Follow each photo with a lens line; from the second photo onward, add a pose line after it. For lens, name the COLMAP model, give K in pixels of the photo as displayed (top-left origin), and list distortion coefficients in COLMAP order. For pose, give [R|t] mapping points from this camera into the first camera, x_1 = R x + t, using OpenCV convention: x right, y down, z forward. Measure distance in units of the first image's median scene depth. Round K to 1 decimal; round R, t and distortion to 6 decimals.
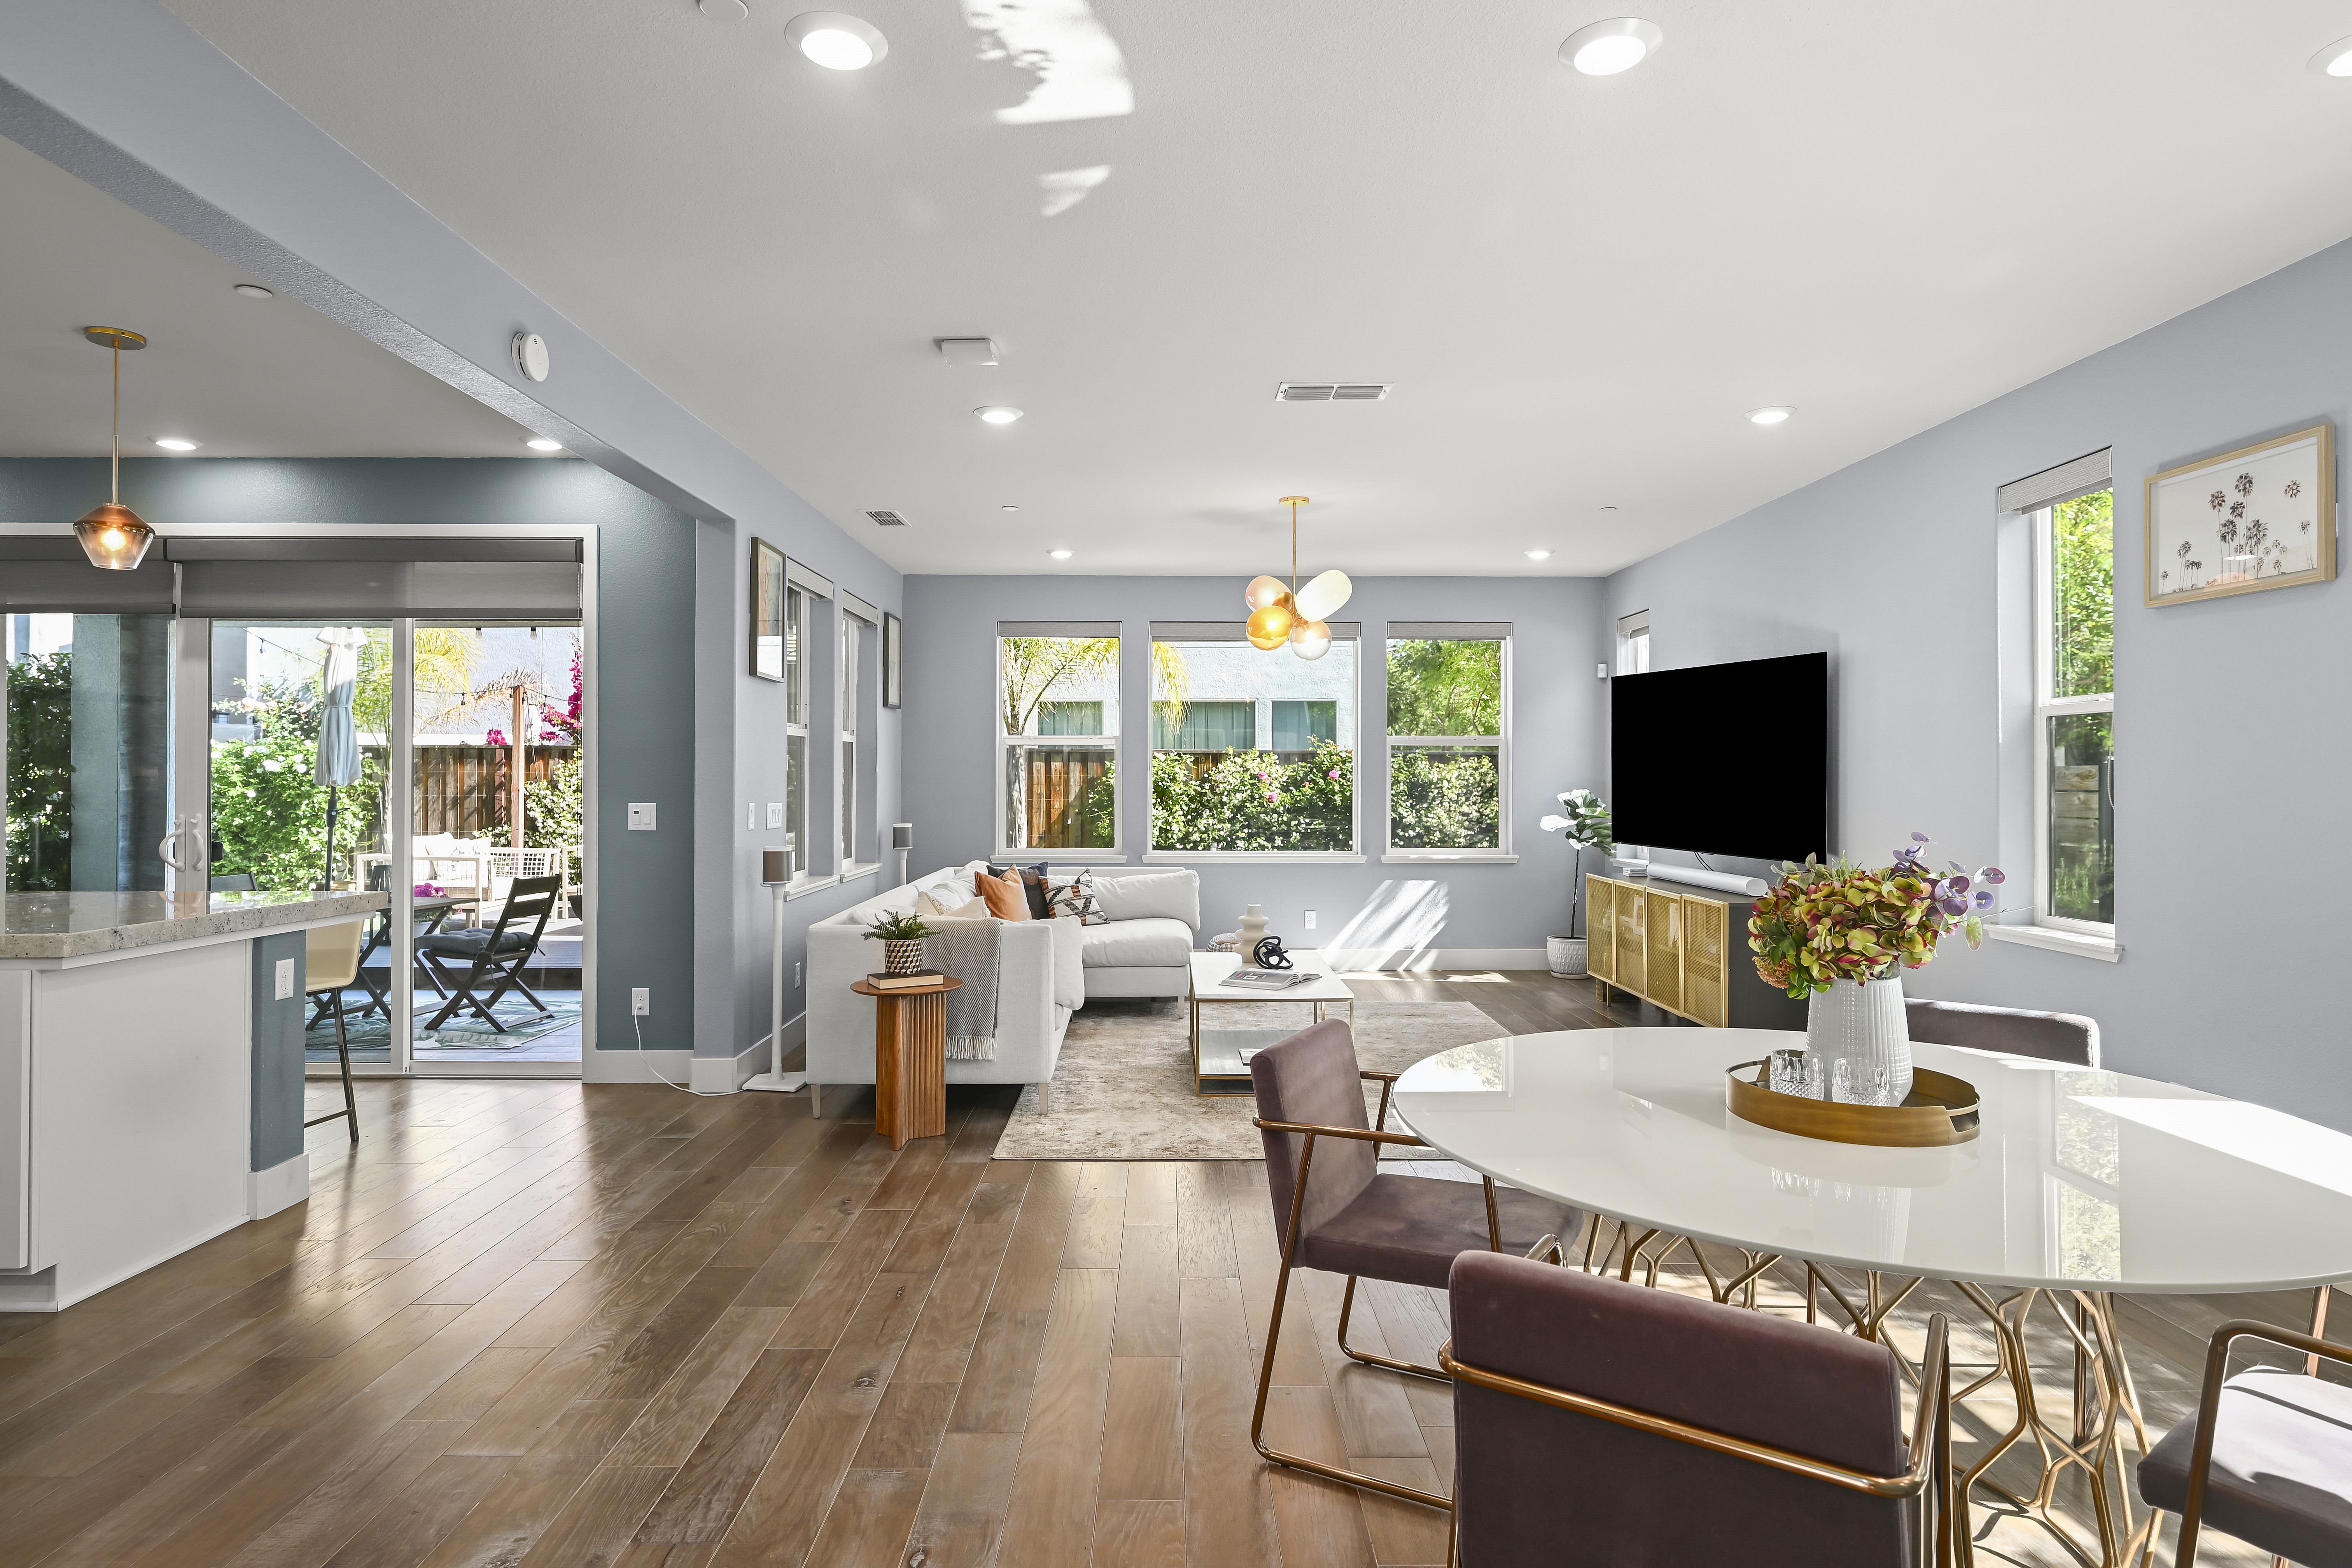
lens RADIAL K [[1284.1, 0, 1171.1], [0, 1284.1, 790.0], [0, 0, 1]] dist [-0.003590, 0.000021]
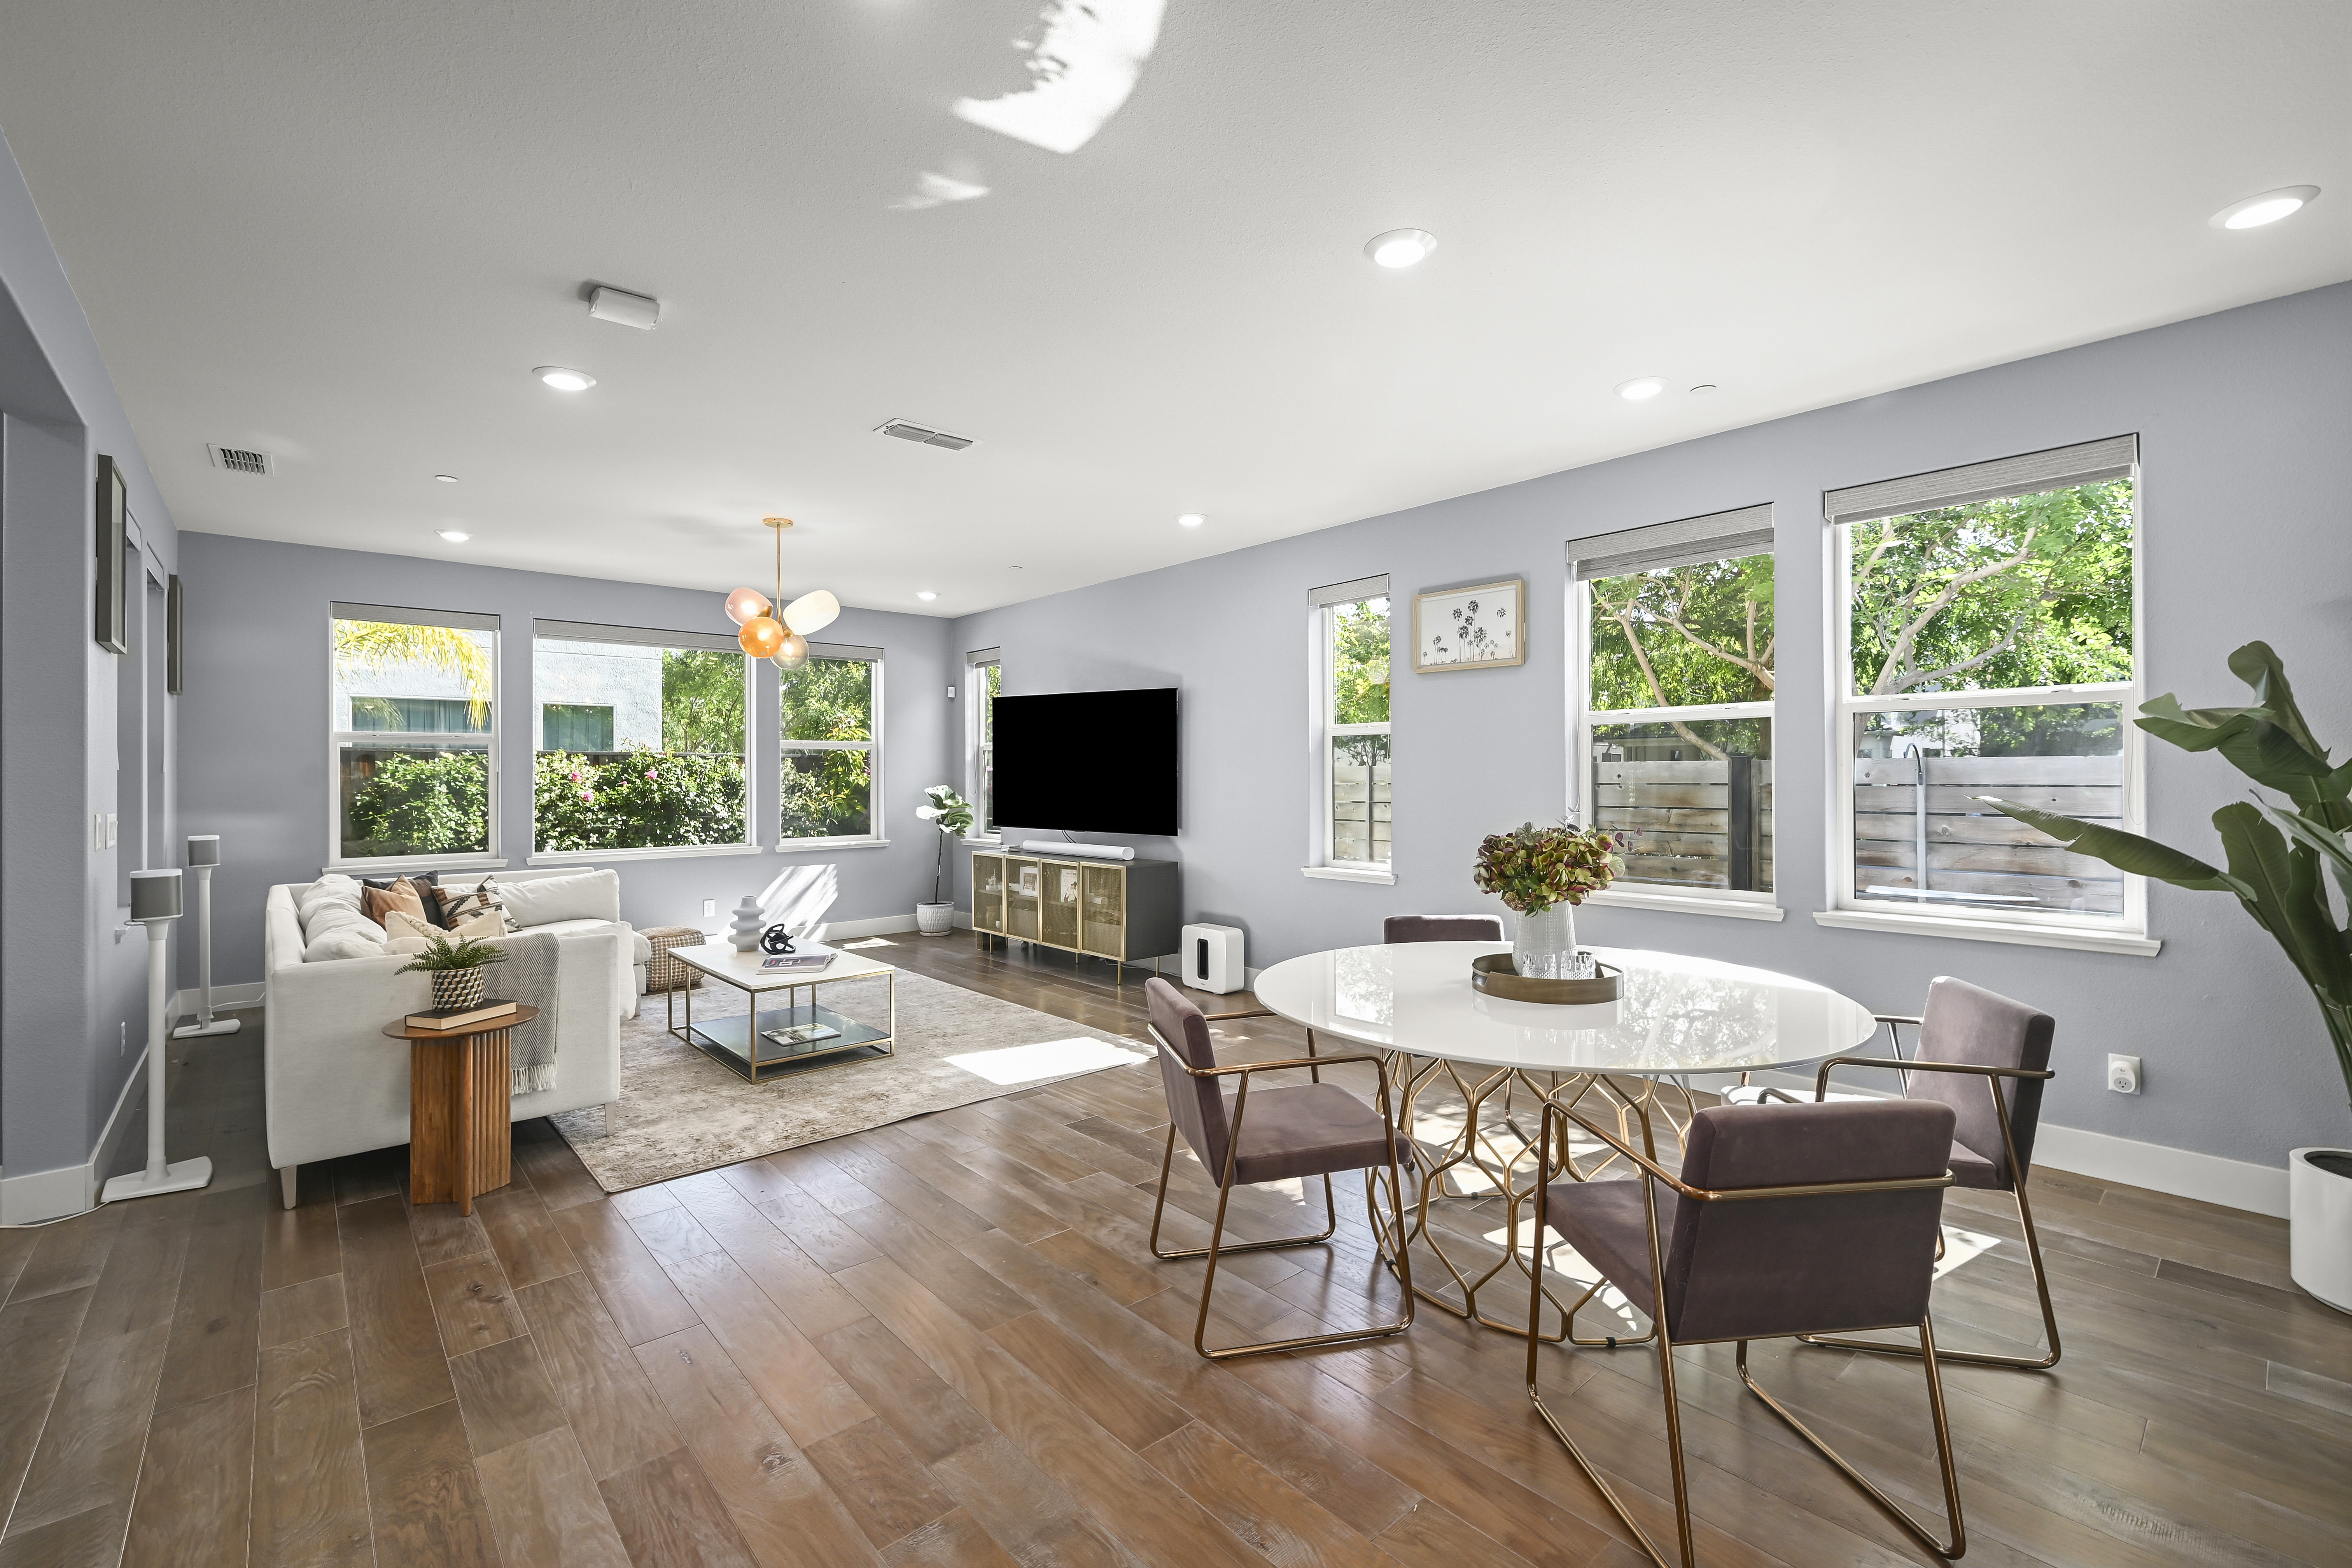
lens RADIAL K [[1019.4, 0, 1176.0], [0, 1019.4, 784.0], [0, 0, 1]] dist [-0.000998, -0.000337]
pose [[0.744954, -0.008745, 0.667059, -0.178881], [0.010443, 0.999944, 0.001447, -0.000833], [-0.667034, 0.005888, 0.745004, 0.104512]]
